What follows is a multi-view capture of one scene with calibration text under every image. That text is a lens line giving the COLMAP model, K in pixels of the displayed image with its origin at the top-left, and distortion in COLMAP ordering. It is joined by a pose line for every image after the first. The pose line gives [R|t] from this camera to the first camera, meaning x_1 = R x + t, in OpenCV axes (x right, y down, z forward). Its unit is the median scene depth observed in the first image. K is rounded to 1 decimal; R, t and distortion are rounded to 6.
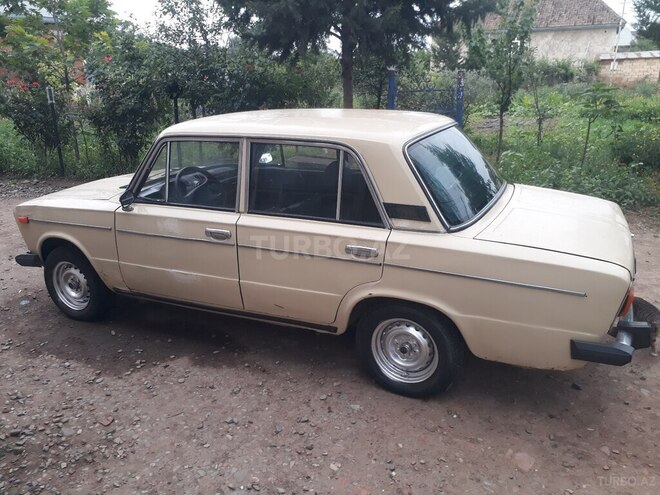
lens RADIAL K [[534.8, 0, 328.3], [0, 534.8, 239.6], [0, 0, 1]] dist [0.013785, -0.000837]
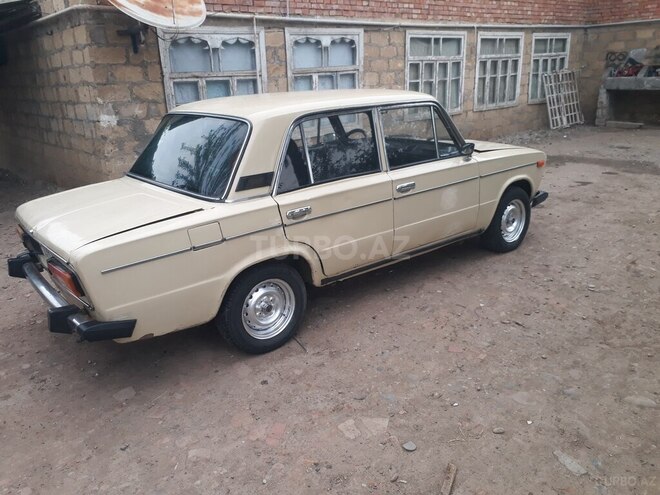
lens RADIAL K [[534.1, 0, 330.1], [0, 534.1, 244.9], [0, 0, 1]] dist [-0.001688, 0.007918]
pose [[-0.414282, 0.324779, -0.850229, 1.225393], [-0.220061, 0.870704, 0.439827, -0.569866], [0.883144, 0.369315, -0.289245, 1.842070]]
